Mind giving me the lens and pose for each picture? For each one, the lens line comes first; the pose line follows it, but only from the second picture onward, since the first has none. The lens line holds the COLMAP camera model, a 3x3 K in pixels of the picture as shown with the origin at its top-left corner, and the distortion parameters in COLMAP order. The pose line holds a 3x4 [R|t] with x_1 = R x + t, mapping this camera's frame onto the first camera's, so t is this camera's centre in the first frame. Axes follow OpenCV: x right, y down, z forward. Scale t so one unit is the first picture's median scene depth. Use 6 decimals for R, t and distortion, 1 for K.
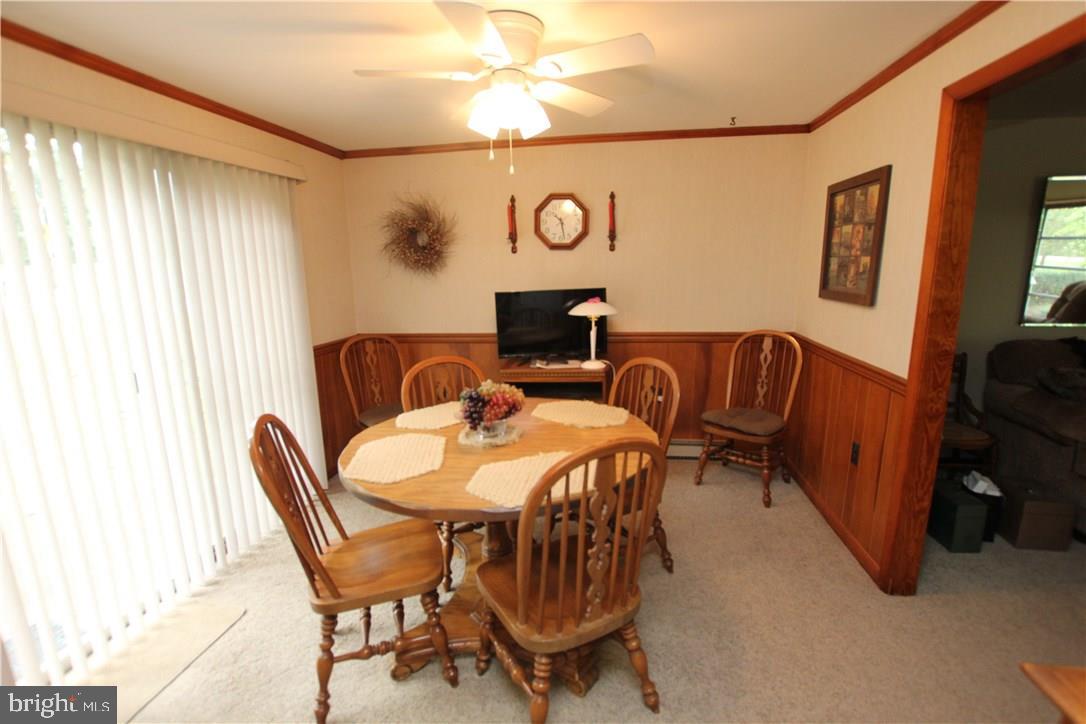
lens RADIAL K [[502.2, 0, 541.5], [0, 502.2, 368.3], [0, 0, 1]] dist [-0.020986, -0.000113]
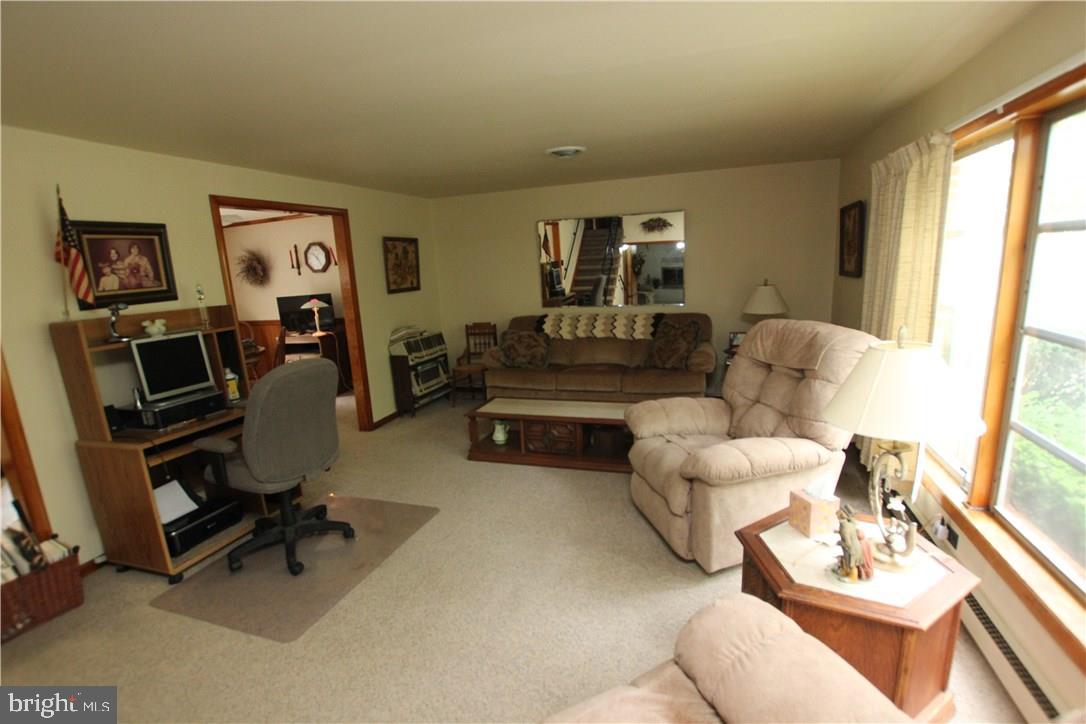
lens RADIAL K [[502.2, 0, 543.4], [0, 502.2, 362.9], [0, 0, 1]] dist [-0.020986, -0.000113]
pose [[0.980961, -0.002222, -0.194190, 1.818483], [0.001698, 0.999994, -0.002865, 0.152061], [0.194195, 0.002481, 0.980960, -0.960173]]
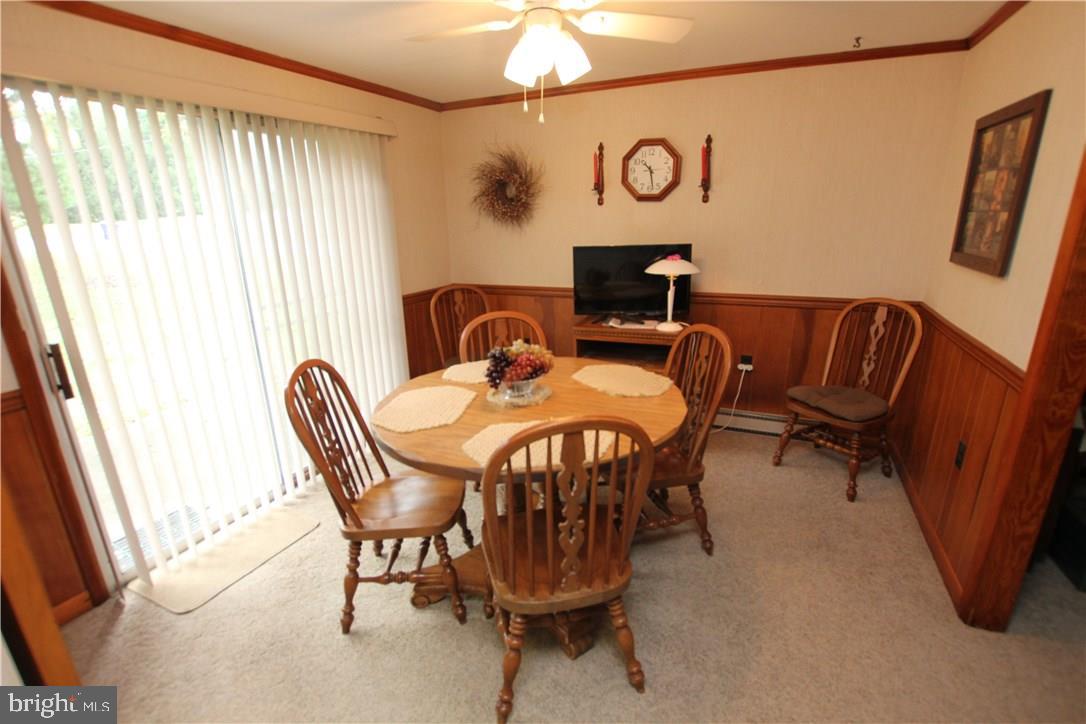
lens RADIAL K [[502.2, 0, 543.4], [0, 502.2, 364.3], [0, 0, 1]] dist [-0.020986, -0.000113]
pose [[0.963096, 0.076429, -0.258080, 0.172278], [-0.052094, 0.993637, 0.099857, -0.026220], [0.264070, -0.082727, 0.960949, 0.040760]]
